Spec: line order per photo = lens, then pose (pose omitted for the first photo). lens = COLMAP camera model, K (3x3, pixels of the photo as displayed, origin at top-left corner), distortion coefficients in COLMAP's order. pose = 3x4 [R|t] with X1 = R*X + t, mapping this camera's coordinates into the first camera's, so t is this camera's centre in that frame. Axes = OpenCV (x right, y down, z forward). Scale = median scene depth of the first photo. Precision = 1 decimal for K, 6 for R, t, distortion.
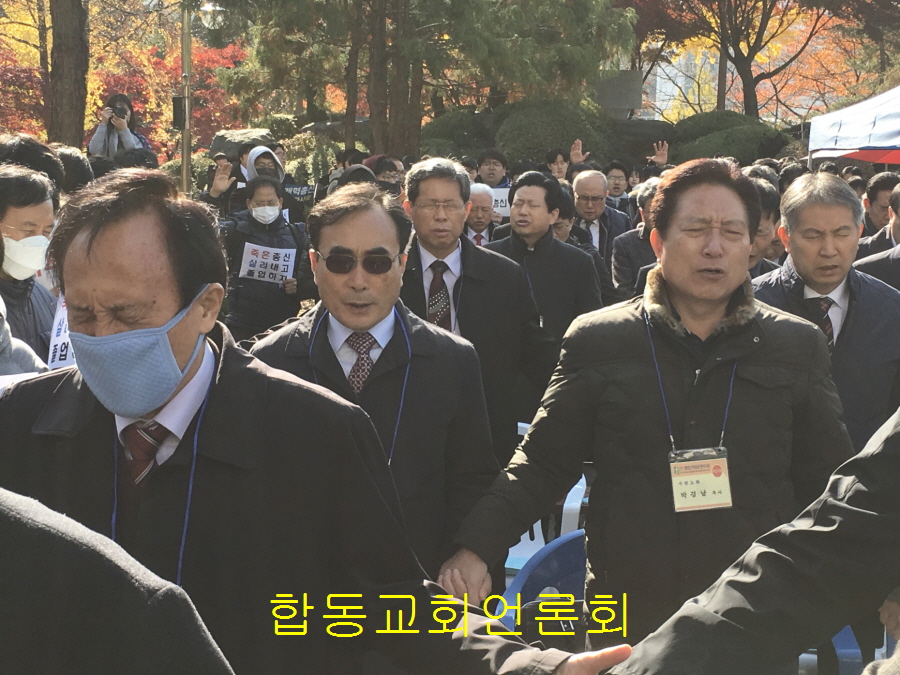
lens RADIAL K [[1569.7, 0, 450.0], [0, 1569.7, 337.5], [0, 0, 1]] dist [0.019773, 0.049556]
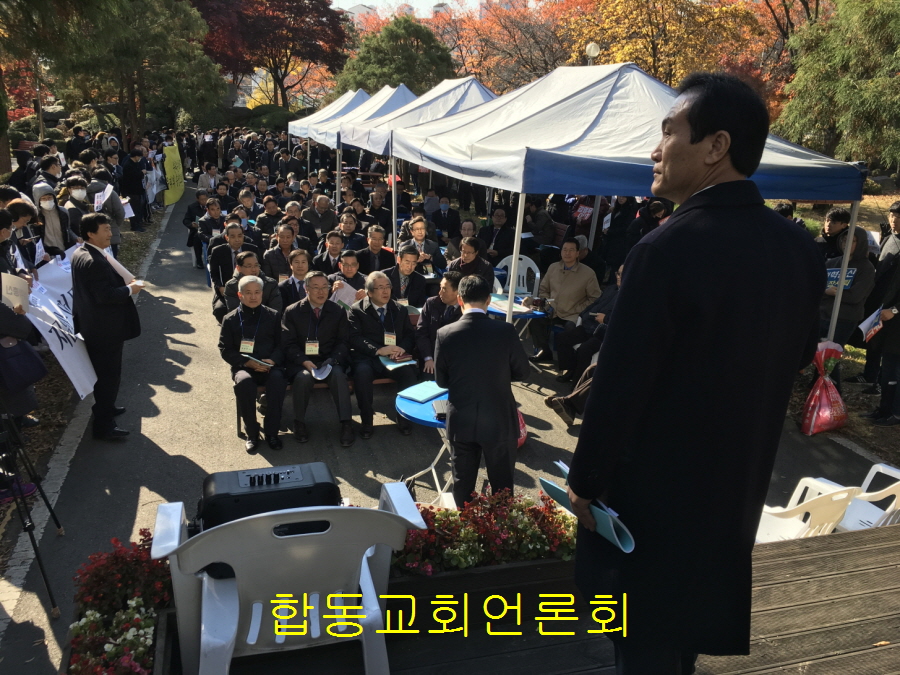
lens RADIAL K [[764.0, 0, 444.5], [0, 764.0, 338.7], [0, 0, 1]] dist [0.088672, -0.143606]
pose [[0.935269, -0.086305, 0.343253, -0.014654], [0.024894, 0.983453, 0.179442, 0.006018], [-0.353060, -0.159282, 0.921942, -0.207186]]
